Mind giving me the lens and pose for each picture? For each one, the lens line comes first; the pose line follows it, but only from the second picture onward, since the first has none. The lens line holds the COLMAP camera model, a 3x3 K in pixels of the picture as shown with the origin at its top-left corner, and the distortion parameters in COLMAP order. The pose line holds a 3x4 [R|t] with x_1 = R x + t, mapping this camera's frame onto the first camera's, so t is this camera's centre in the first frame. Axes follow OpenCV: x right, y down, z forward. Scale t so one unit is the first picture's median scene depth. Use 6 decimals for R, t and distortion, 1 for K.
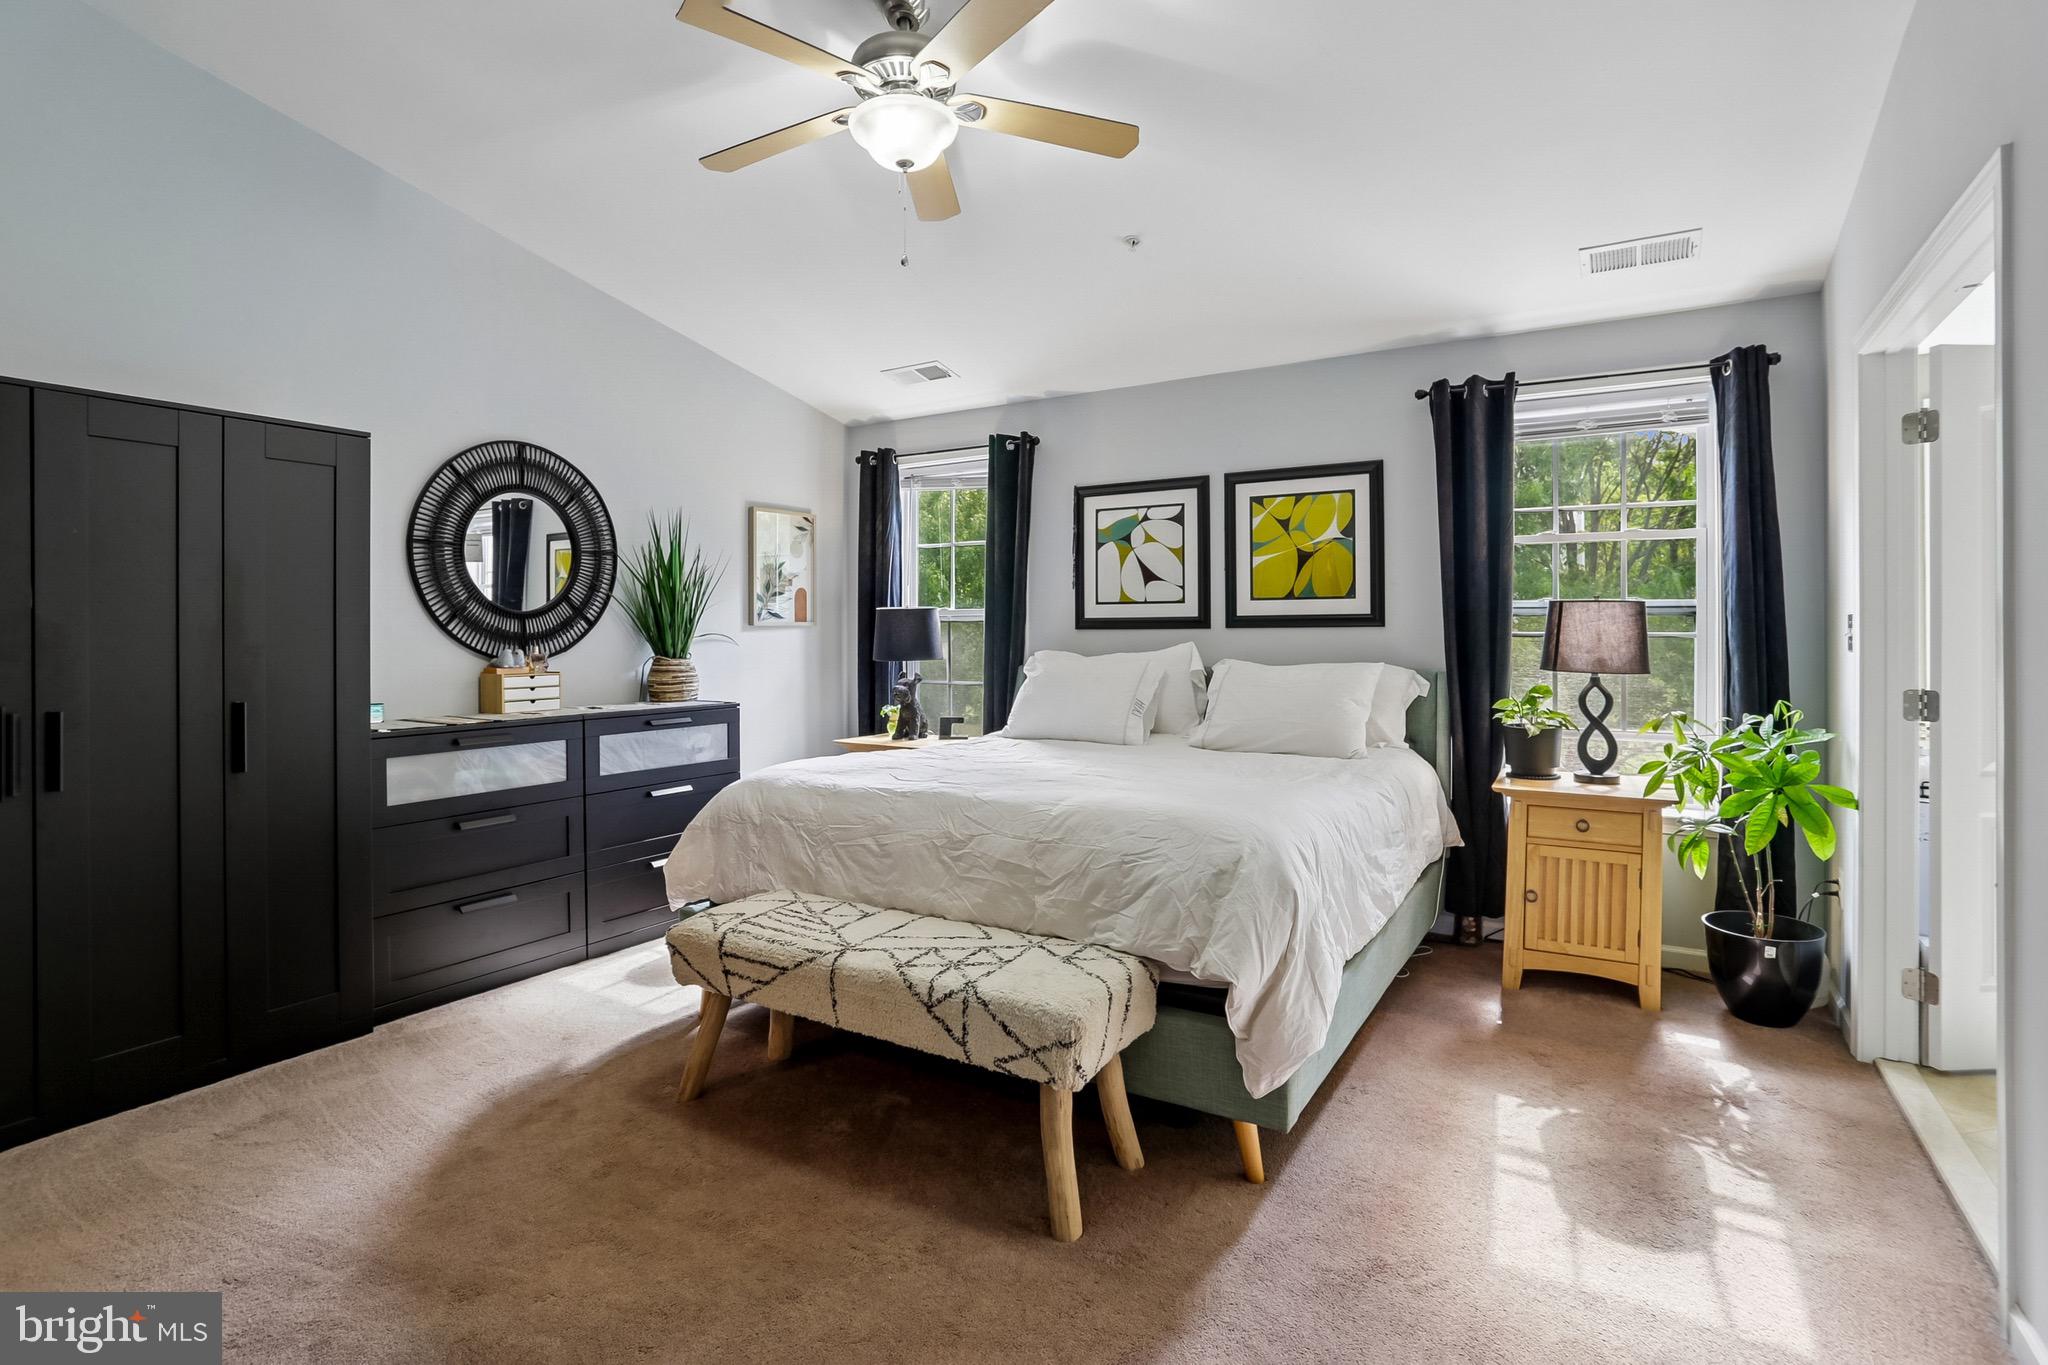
lens RADIAL K [[1008.2, 0, 995.6], [0, 1008.2, 632.5], [0, 0, 1]] dist [-0.095895, 0.069050]
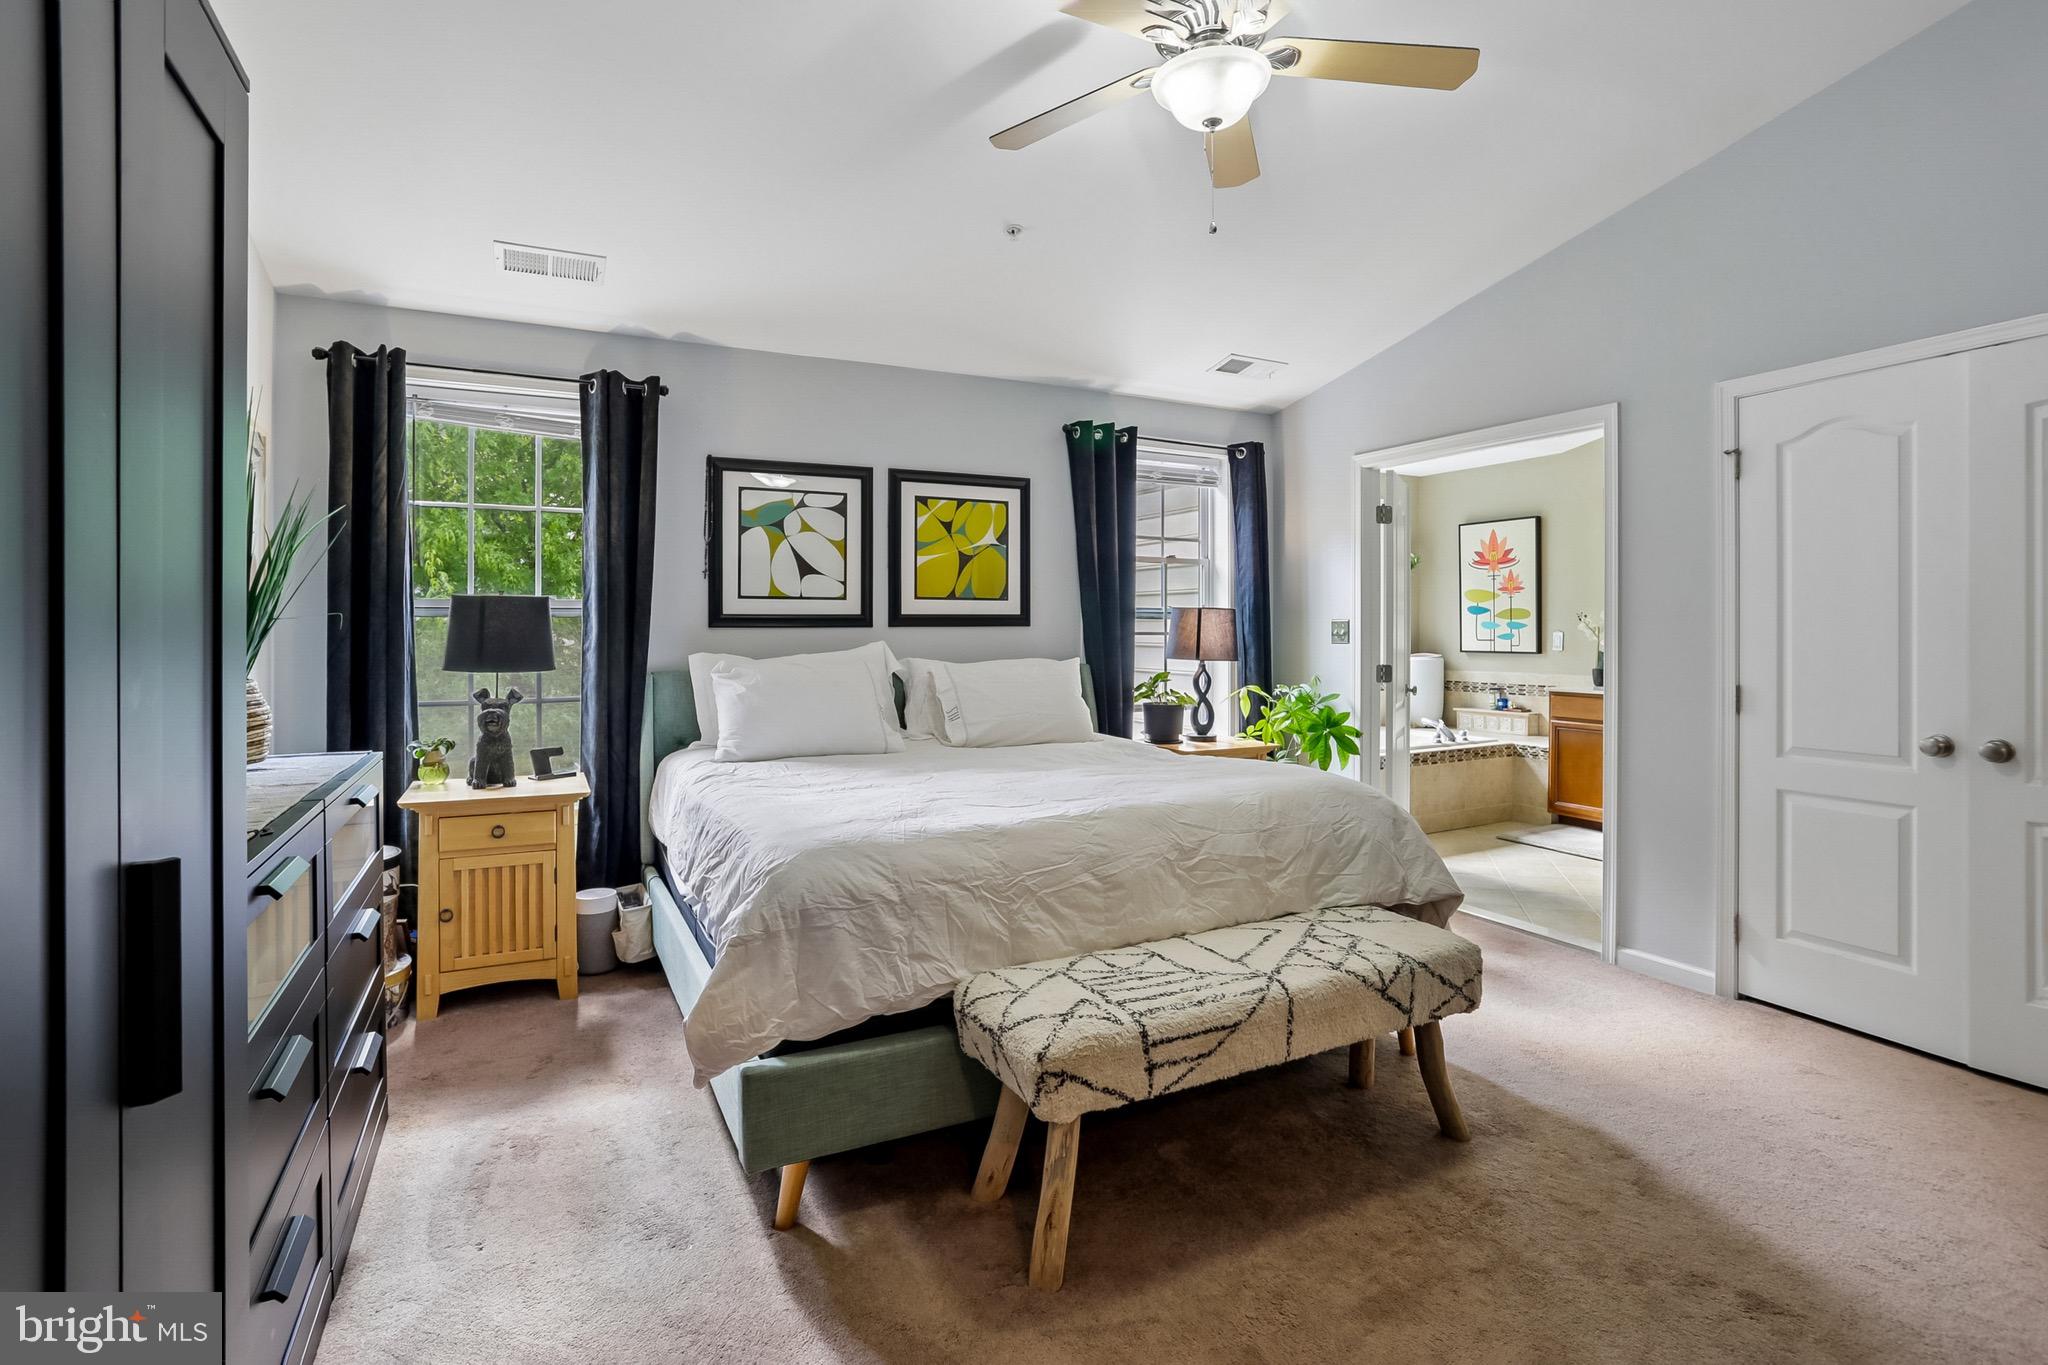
lens RADIAL K [[1019.5, 0, 1035.0], [0, 1019.5, 629.2], [0, 0, 1]] dist [-0.060132, 0.025845]
pose [[0.495247, 0.002393, 0.868749, -0.572691], [-0.000891, 0.999997, -0.002247, 0.000059], [-0.868752, 0.000339, 0.495247, 0.391997]]
